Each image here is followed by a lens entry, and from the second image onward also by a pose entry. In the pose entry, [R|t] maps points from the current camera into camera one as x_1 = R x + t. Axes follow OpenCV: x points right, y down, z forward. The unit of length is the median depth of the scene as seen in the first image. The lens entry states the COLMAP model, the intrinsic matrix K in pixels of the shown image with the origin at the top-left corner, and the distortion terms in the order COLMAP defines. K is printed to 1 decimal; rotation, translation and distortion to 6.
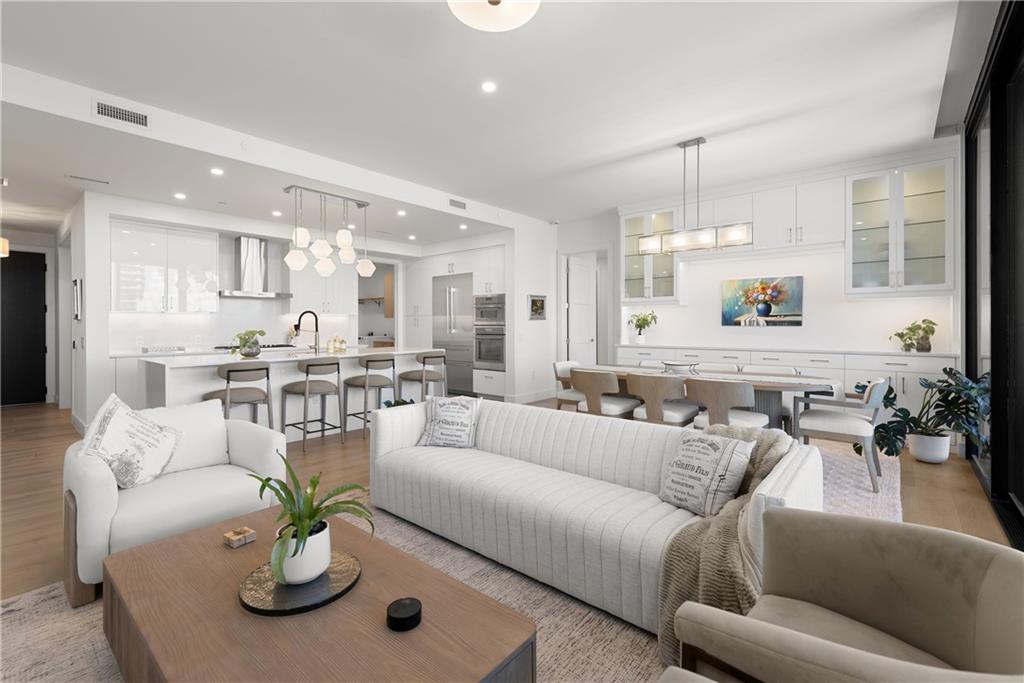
lens RADIAL K [[451.4, 0, 520.3], [0, 451.4, 325.1], [0, 0, 1]] dist [0.008251, -0.000549]
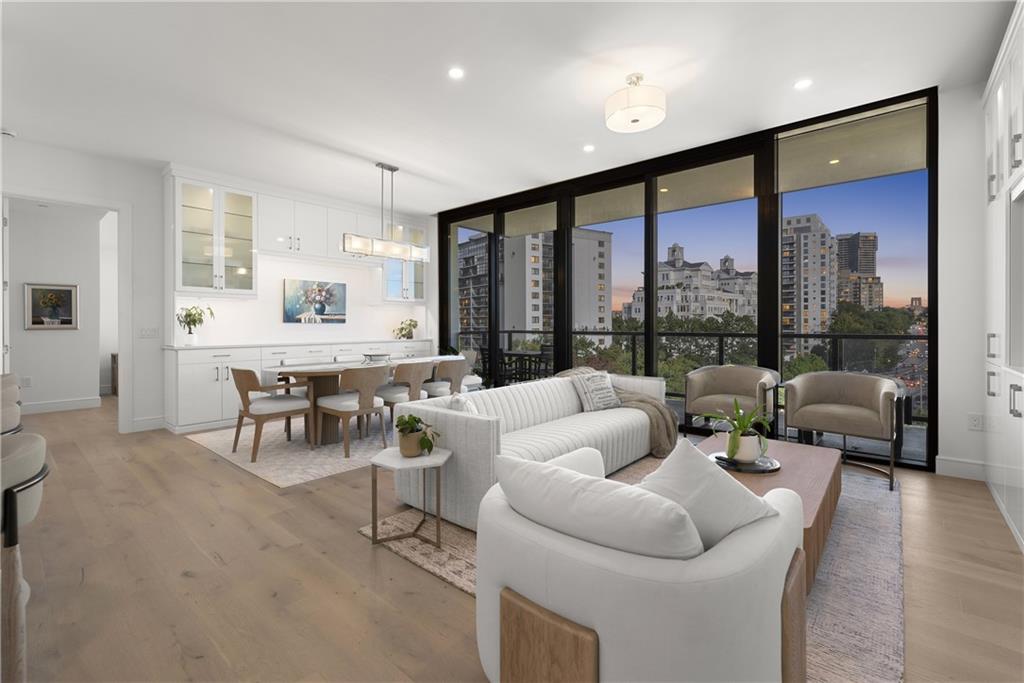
lens RADIAL K [[451.4, 0, 495.6], [0, 451.4, 322.8], [0, 0, 1]] dist [0.008251, -0.000549]
pose [[0.037144, 0.007772, 0.999280, -0.598042], [0.002123, 0.999967, -0.007857, 0.011261], [-0.999308, 0.002414, 0.037126, 0.509433]]
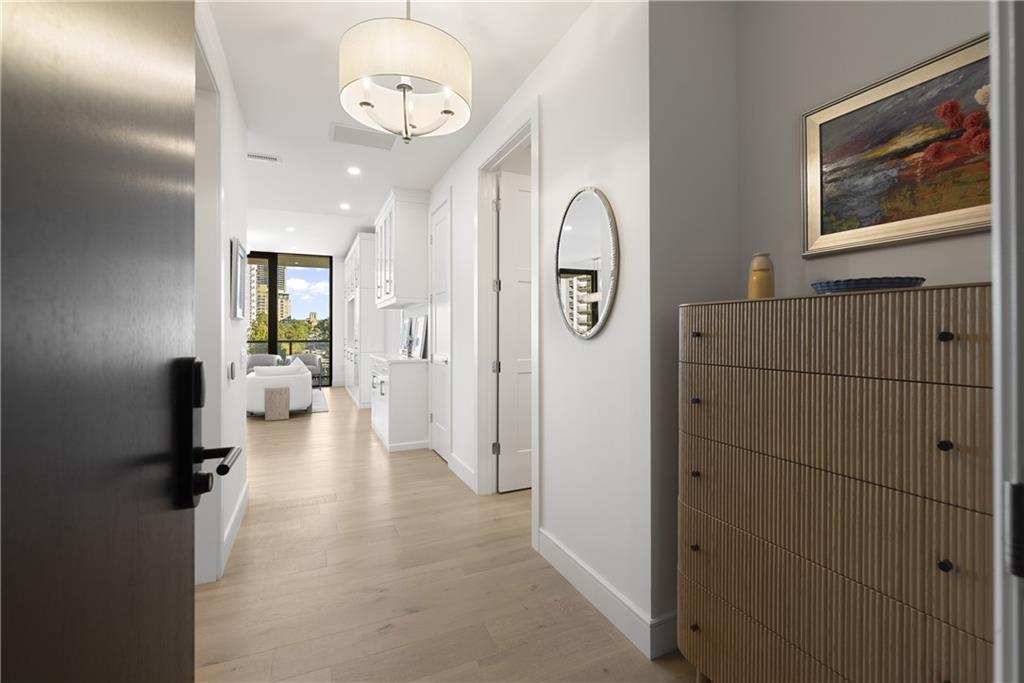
lens RADIAL K [[451.4, 0, 511.3], [0, 451.4, 337.8], [0, 0, 1]] dist [0.008251, -0.000549]
pose [[-0.902534, -0.001029, 0.430618, -1.305768], [0.003602, 0.999944, 0.009939, 0.004267], [-0.430604, 0.010521, -0.902480, 1.183568]]
